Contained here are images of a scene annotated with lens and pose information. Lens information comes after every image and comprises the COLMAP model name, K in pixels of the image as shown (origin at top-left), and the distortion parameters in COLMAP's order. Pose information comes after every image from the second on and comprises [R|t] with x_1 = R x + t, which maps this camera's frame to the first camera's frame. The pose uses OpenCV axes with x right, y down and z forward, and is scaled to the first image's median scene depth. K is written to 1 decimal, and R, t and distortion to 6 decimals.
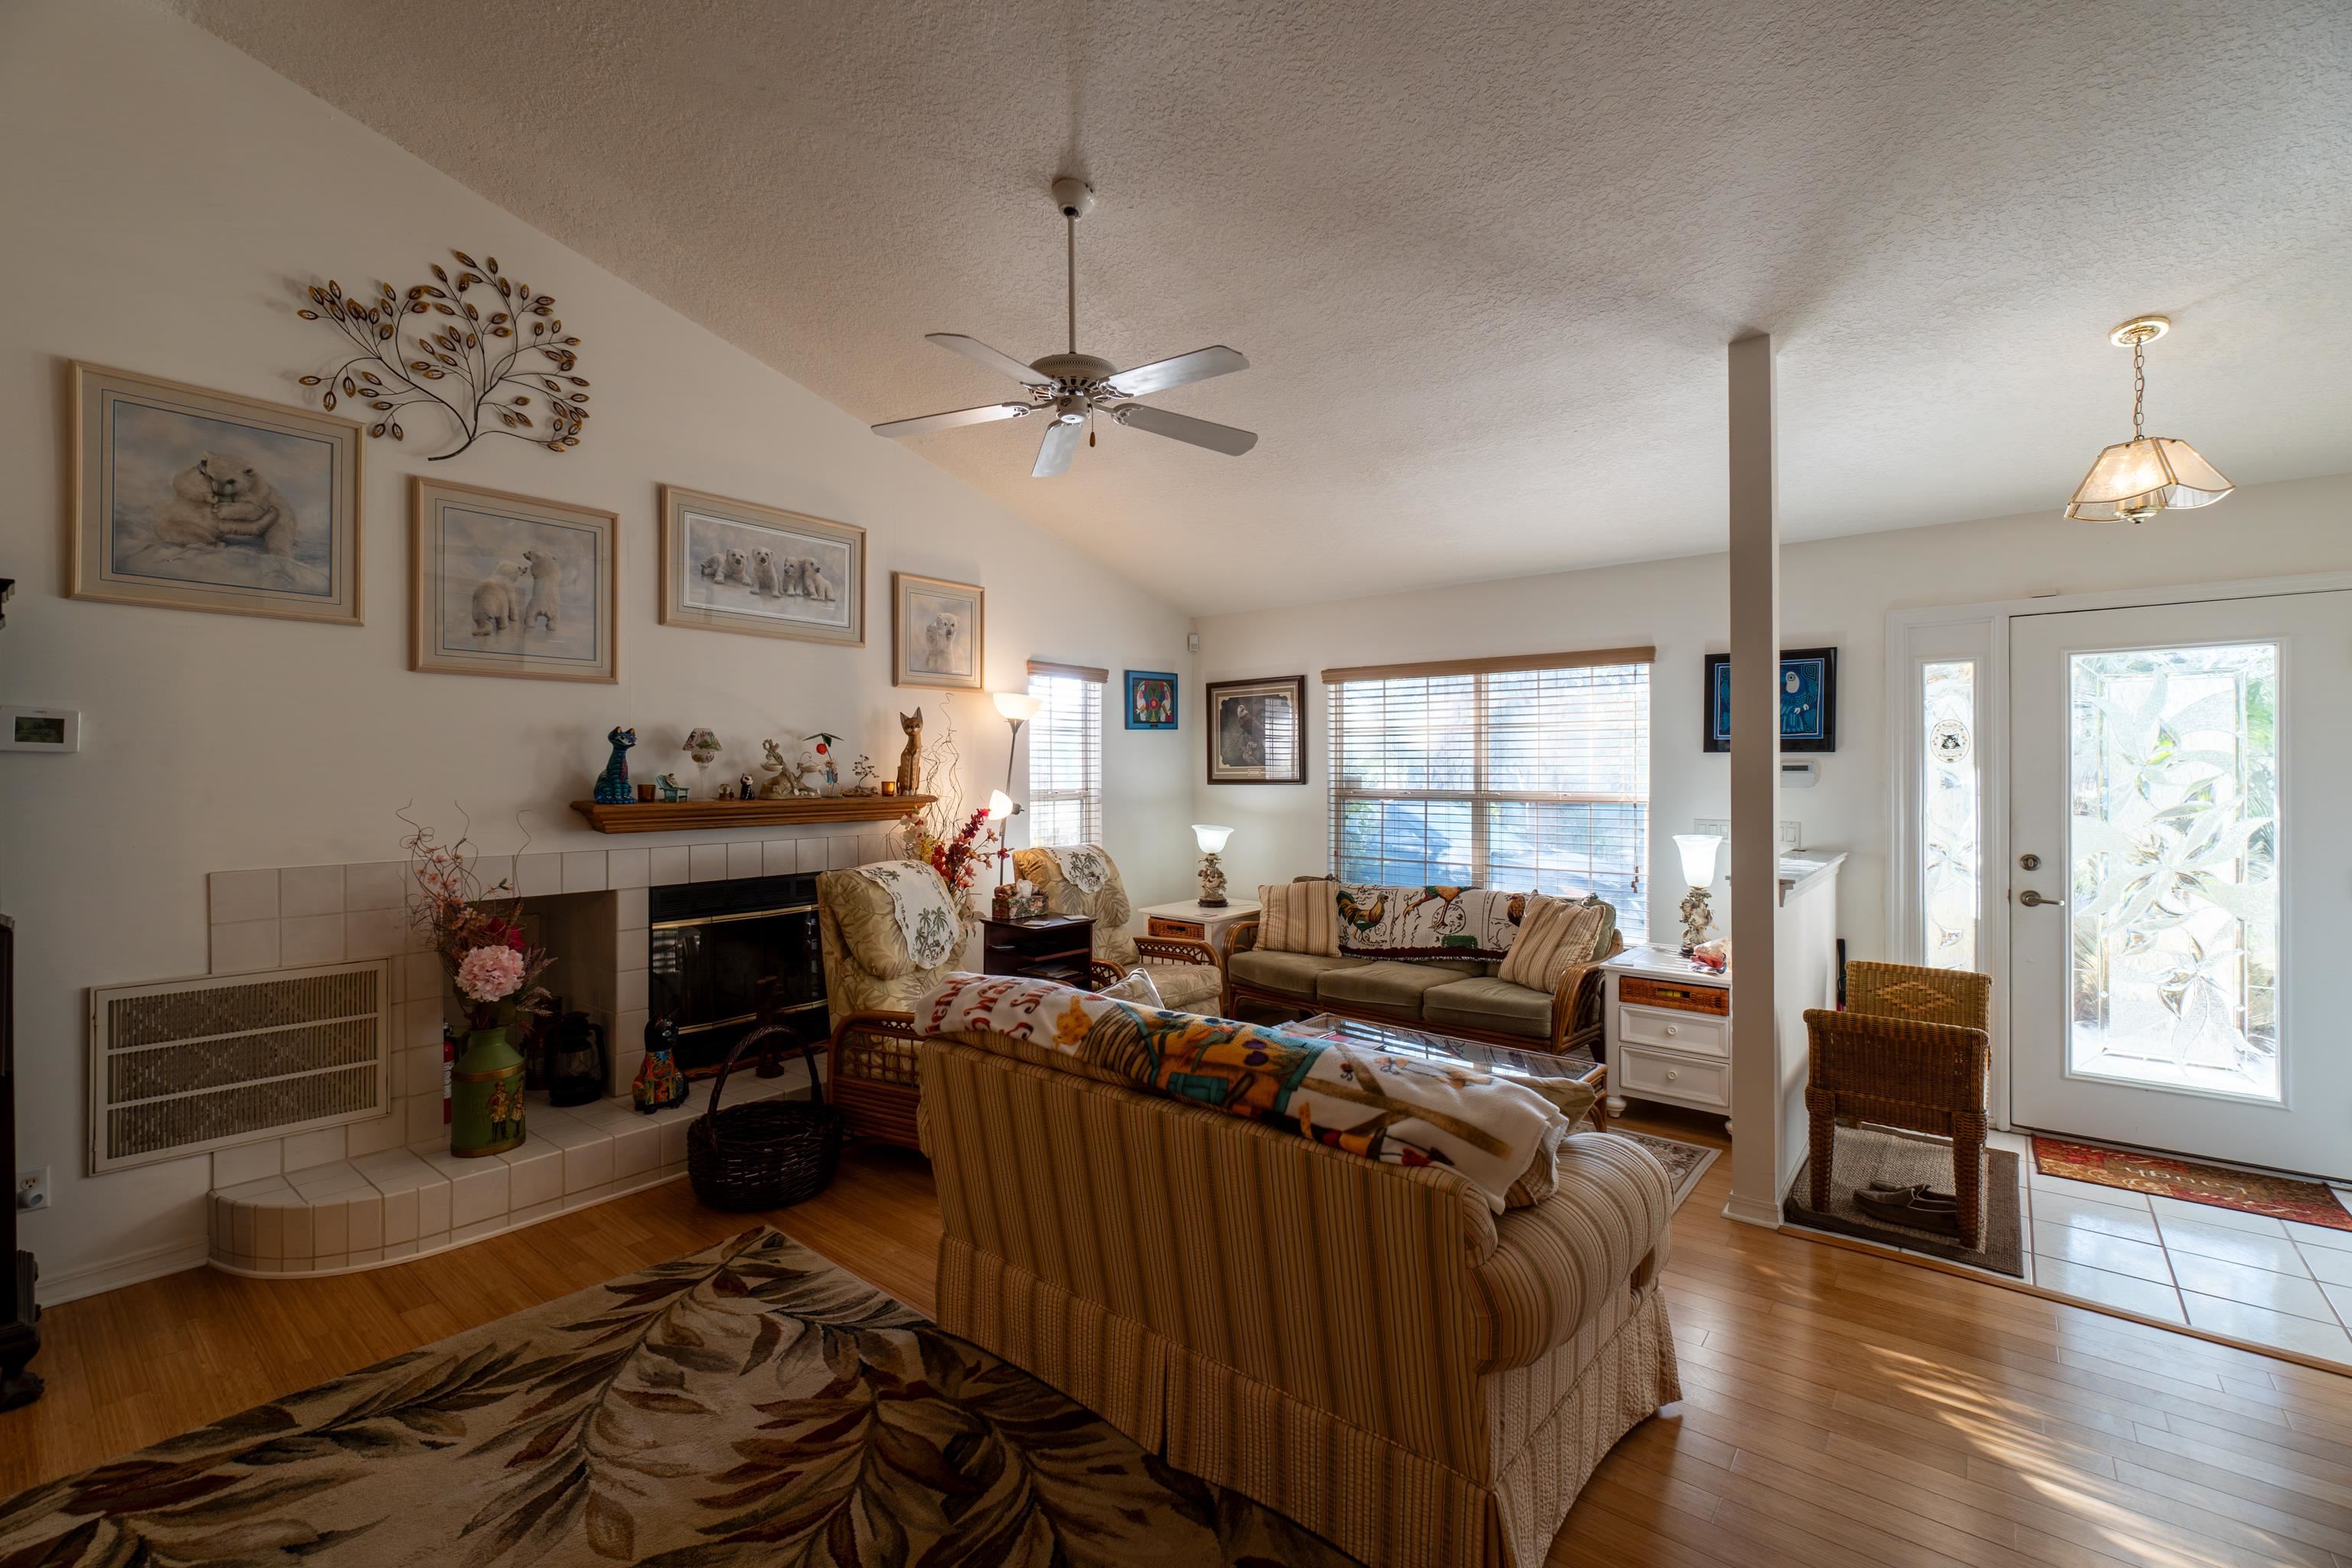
lens RADIAL K [[1012.8, 0, 1167.0], [0, 1012.8, 774.2], [0, 0, 1]] dist [-0.006547, 0.000893]
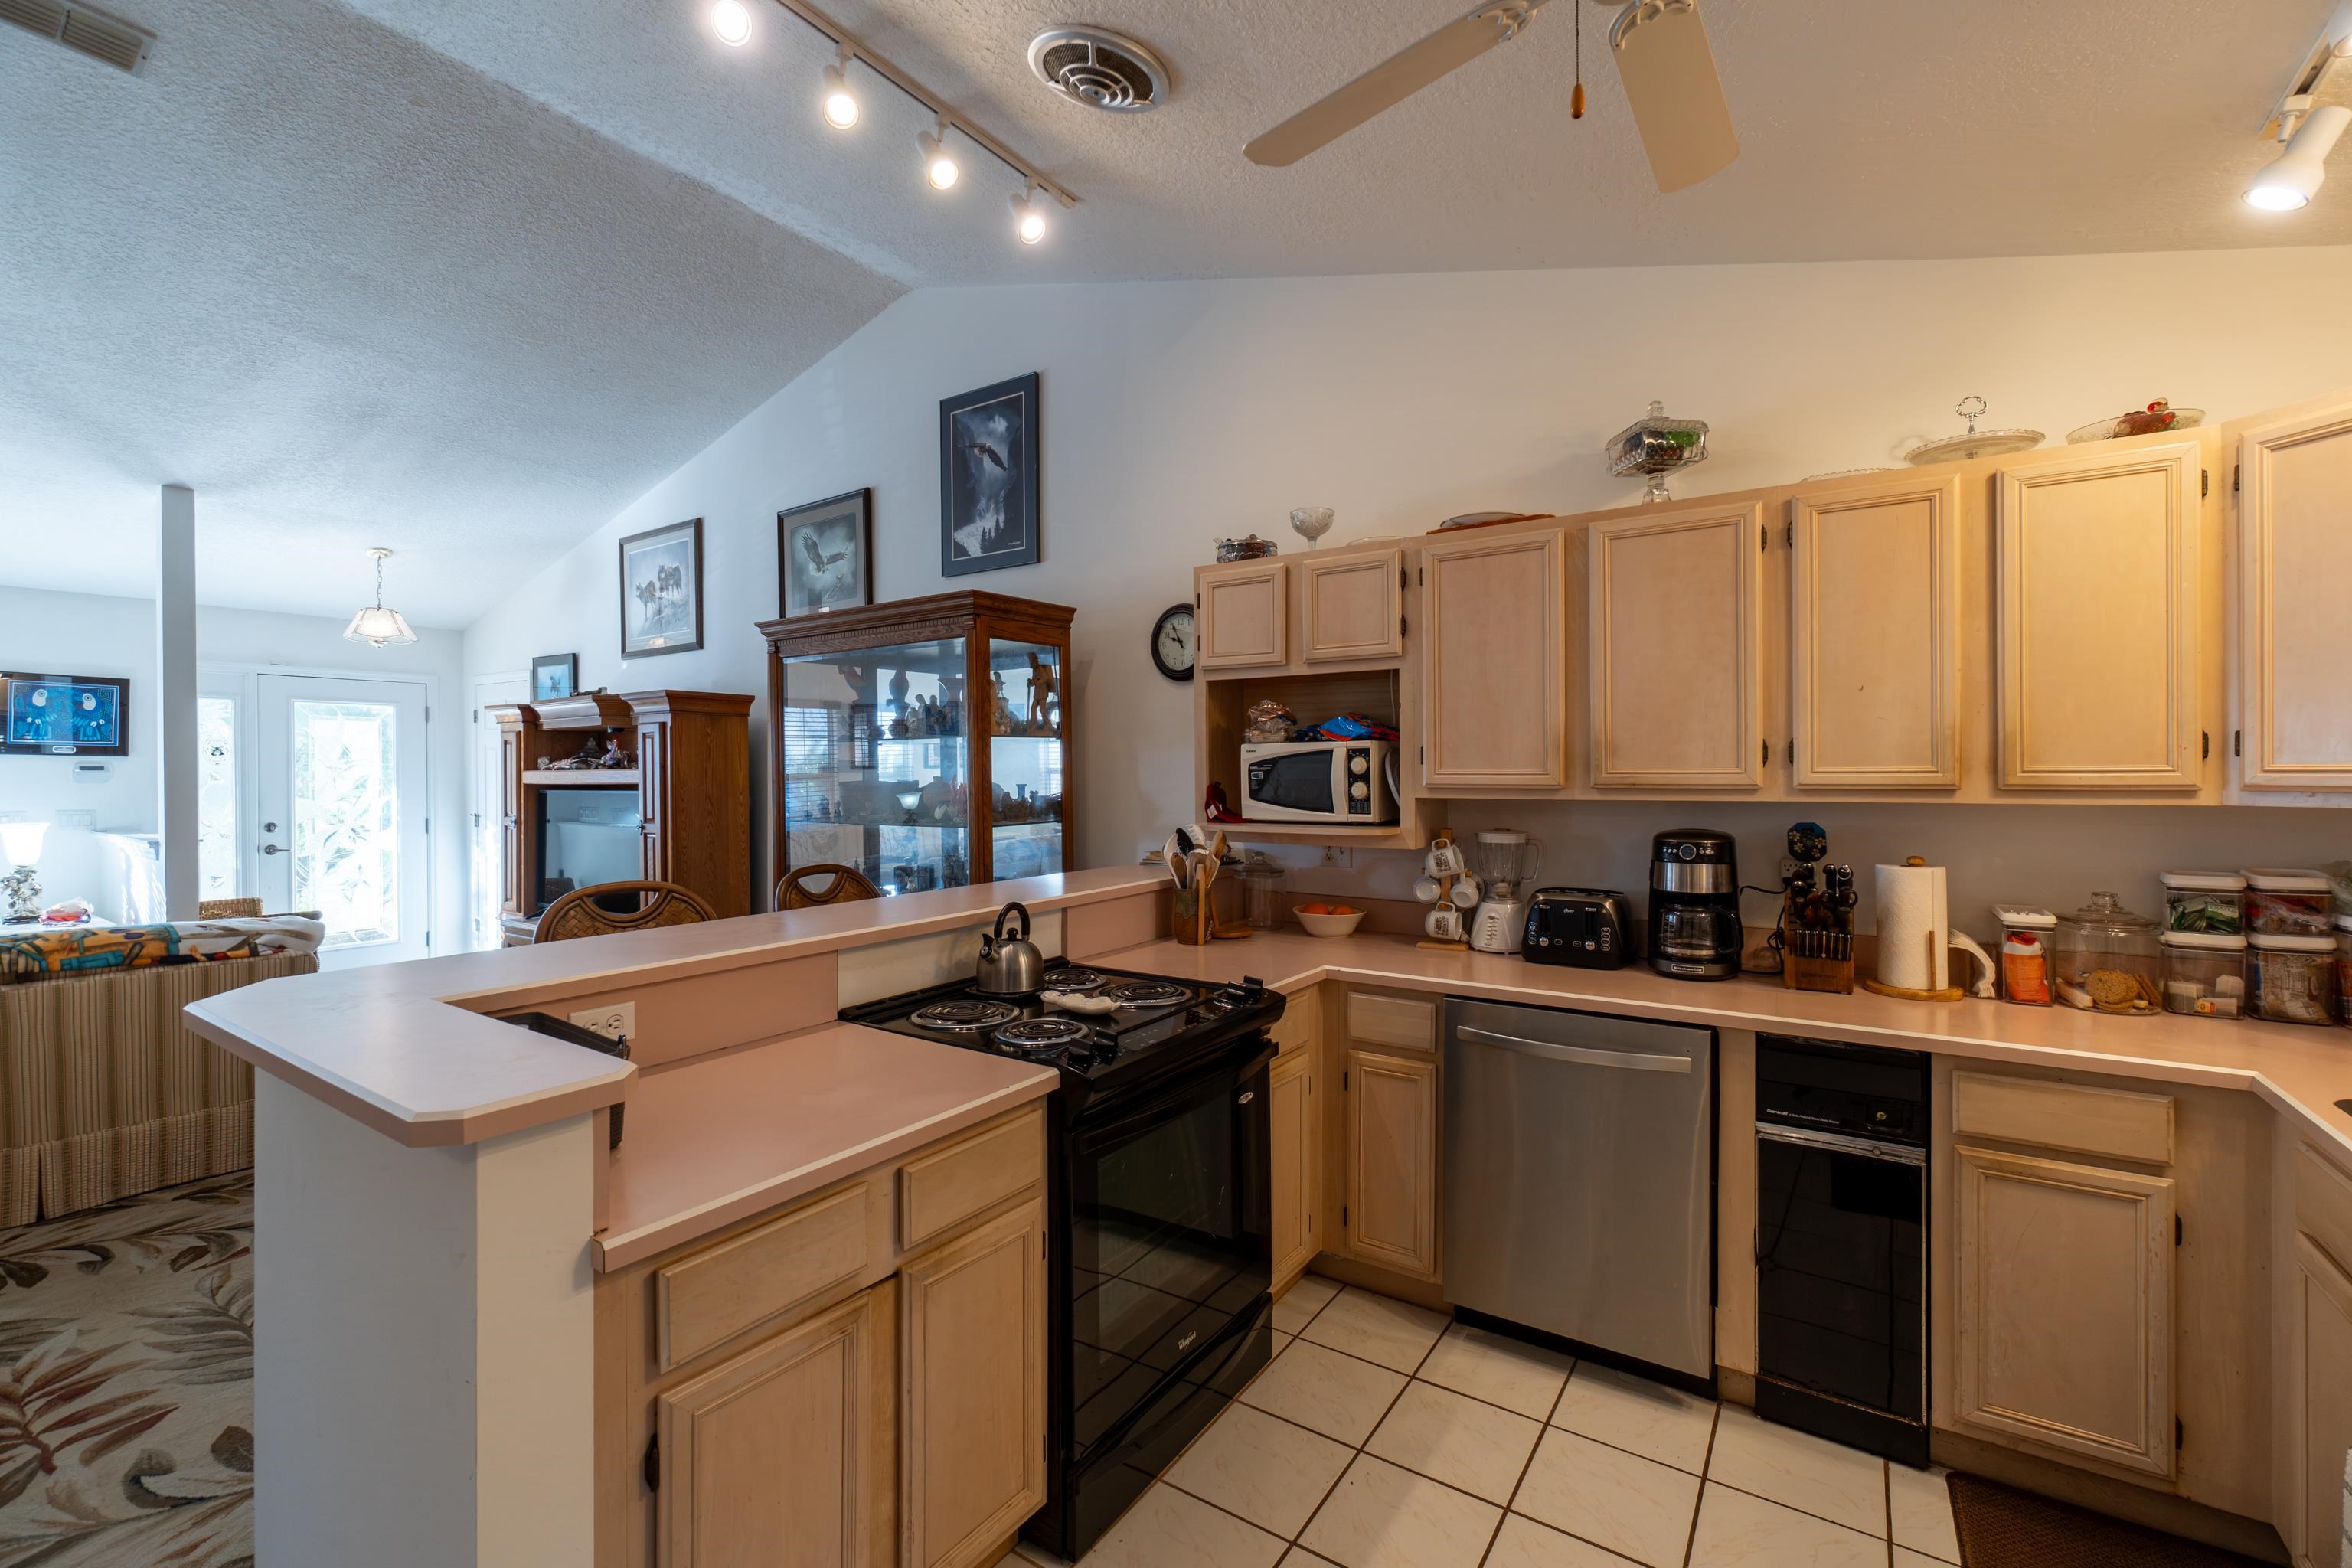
lens RADIAL K [[1002.9, 0, 1175.6], [0, 1002.9, 776.7], [0, 0, 1]] dist [-0.008121, 0.003257]
pose [[-0.092979, -0.004446, 0.995658, -0.924488], [0.005688, 0.999971, 0.004996, 0.007181], [-0.995652, 0.006128, -0.092951, -0.314723]]
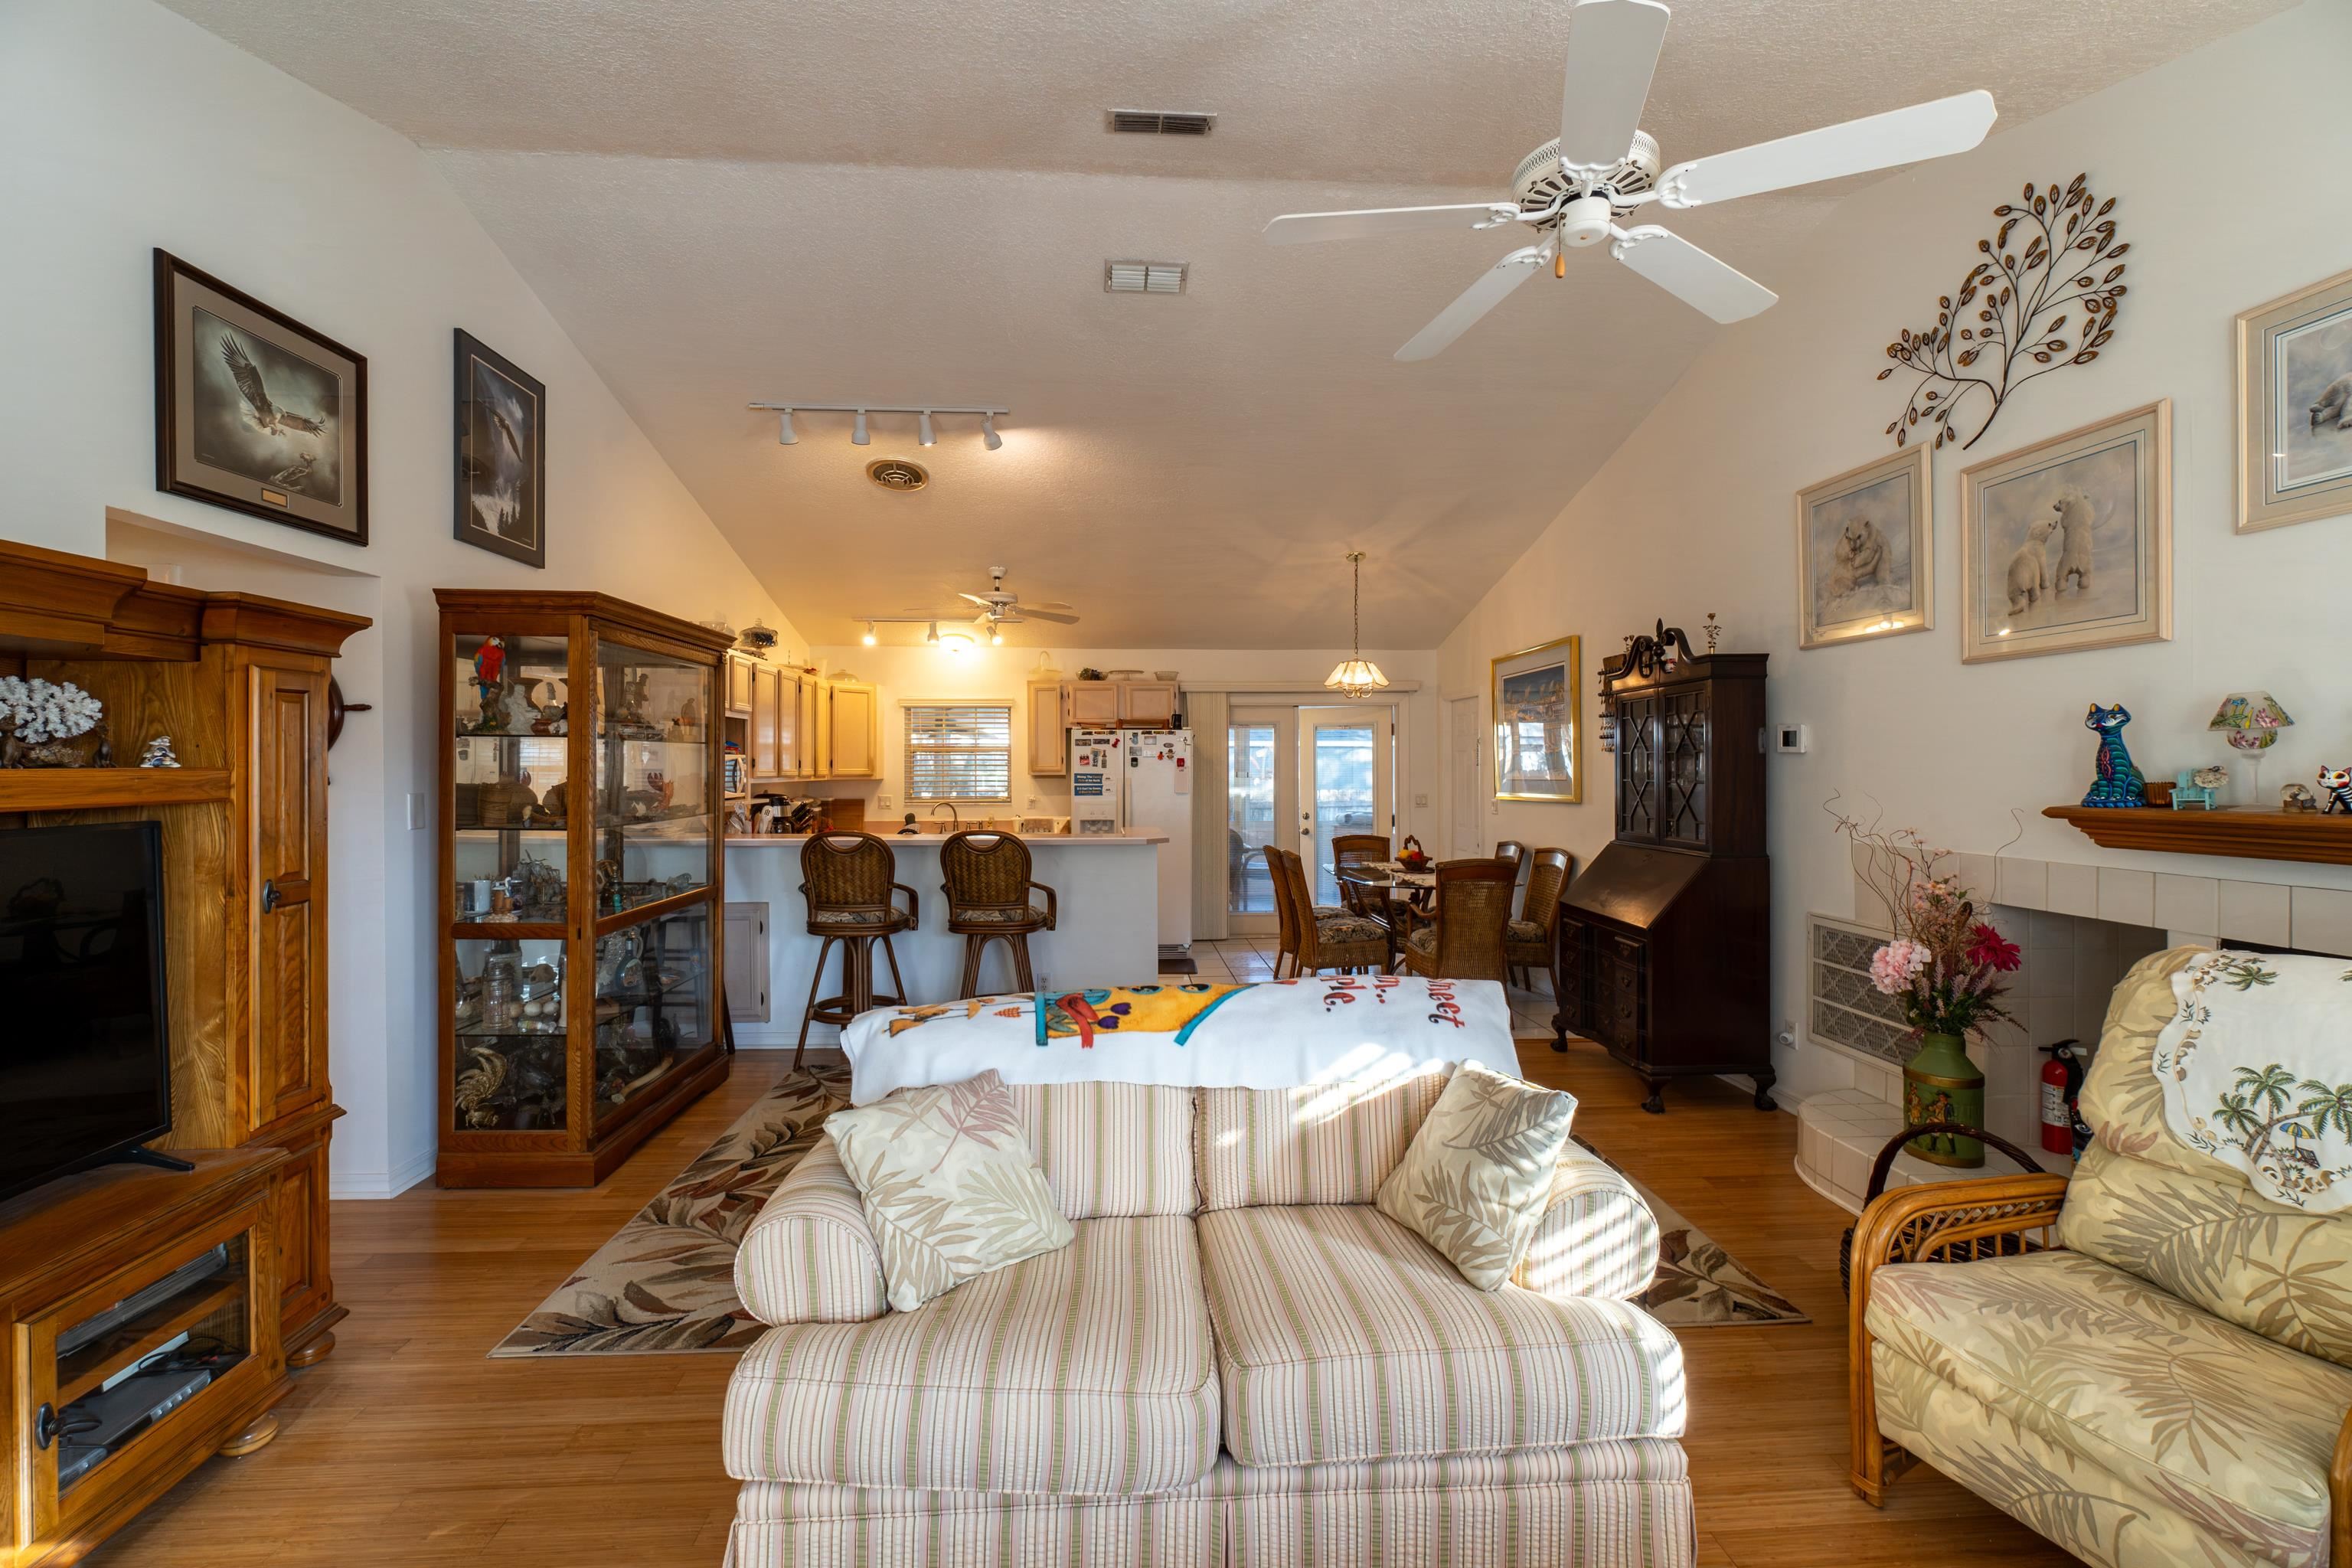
lens RADIAL K [[1003.8, 0, 1164.5], [0, 1003.8, 774.4], [0, 0, 1]] dist [-0.011854, 0.003395]
pose [[-0.733735, 0.005881, -0.679411, 0.455326], [-0.000158, 0.999961, 0.008827, -0.000930], [0.679436, 0.006584, -0.733705, 1.060640]]
